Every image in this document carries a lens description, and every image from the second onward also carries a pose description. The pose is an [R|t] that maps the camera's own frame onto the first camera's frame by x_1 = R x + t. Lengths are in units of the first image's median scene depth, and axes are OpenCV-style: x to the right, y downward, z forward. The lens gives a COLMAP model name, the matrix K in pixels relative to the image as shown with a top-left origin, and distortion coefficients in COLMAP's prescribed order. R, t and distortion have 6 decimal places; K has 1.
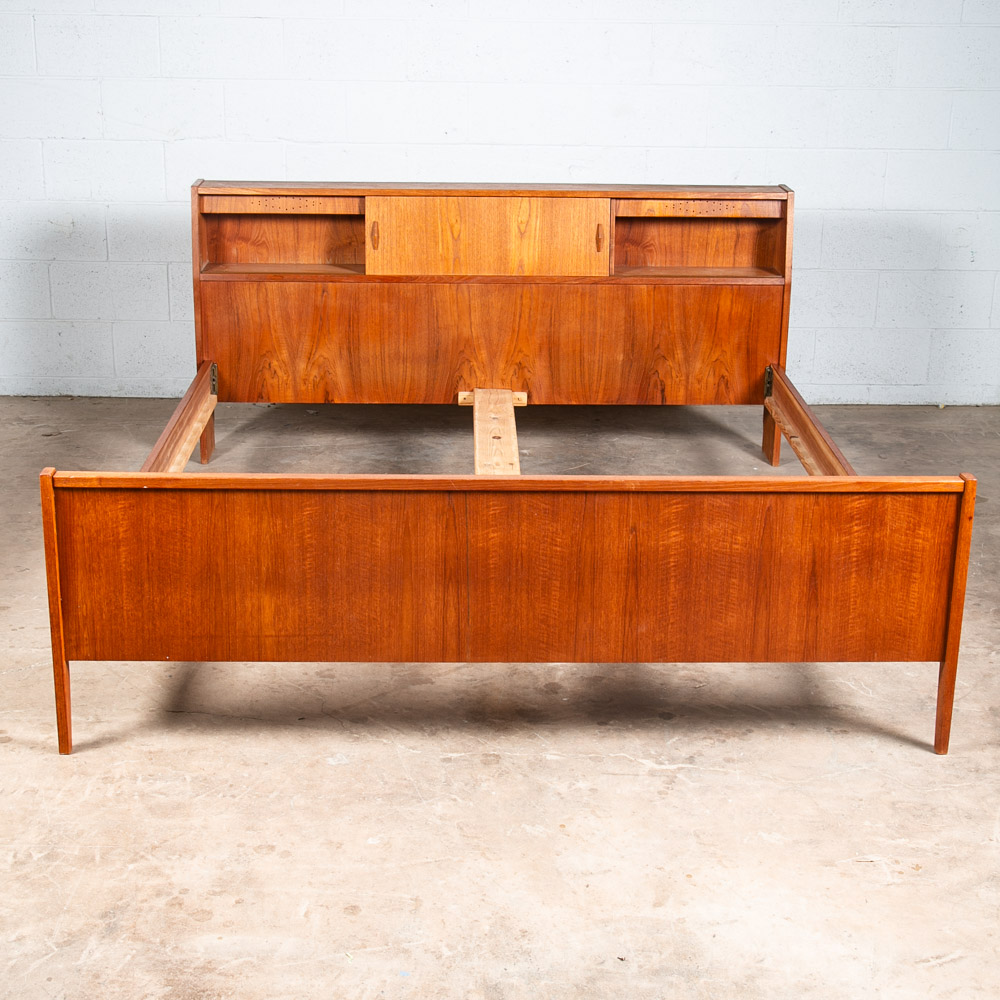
lens RADIAL K [[1734.8, 0, 403.1], [0, 1734.8, 452.0], [0, 0, 1]] dist [-0.061480, -0.034777]
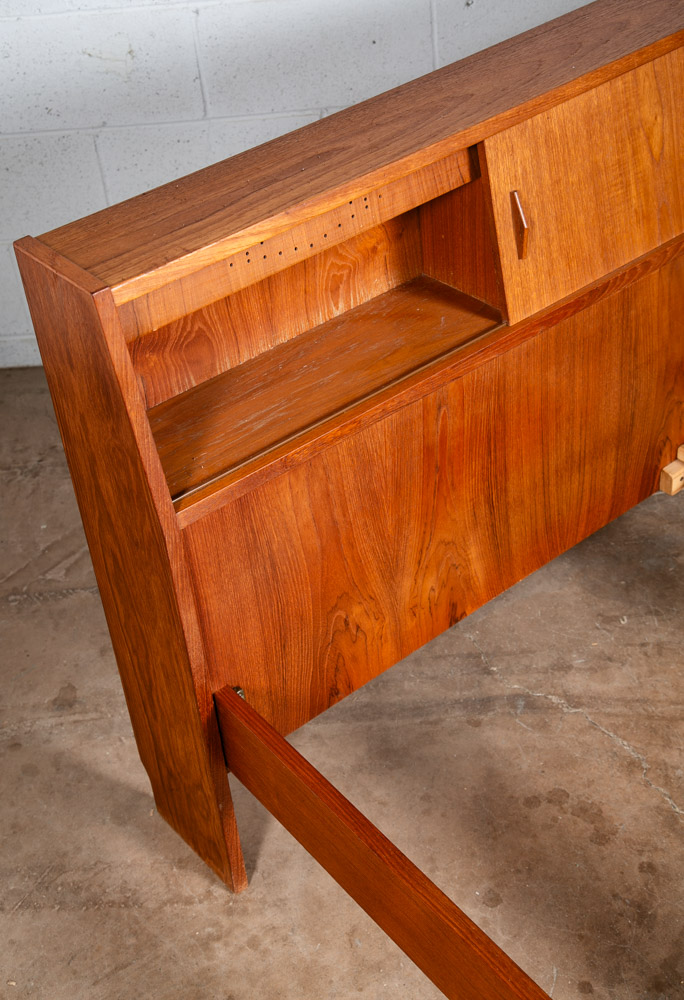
lens RADIAL K [[1474.6, 0, 324.1], [0, 1474.6, 479.1], [0, 0, 1]] dist [0.062867, 0.060681]
pose [[0.768159, -0.441899, 0.463311, -0.225540], [0.282932, 0.883427, 0.373506, -0.208942], [-0.574354, -0.155826, 0.803639, 0.744275]]
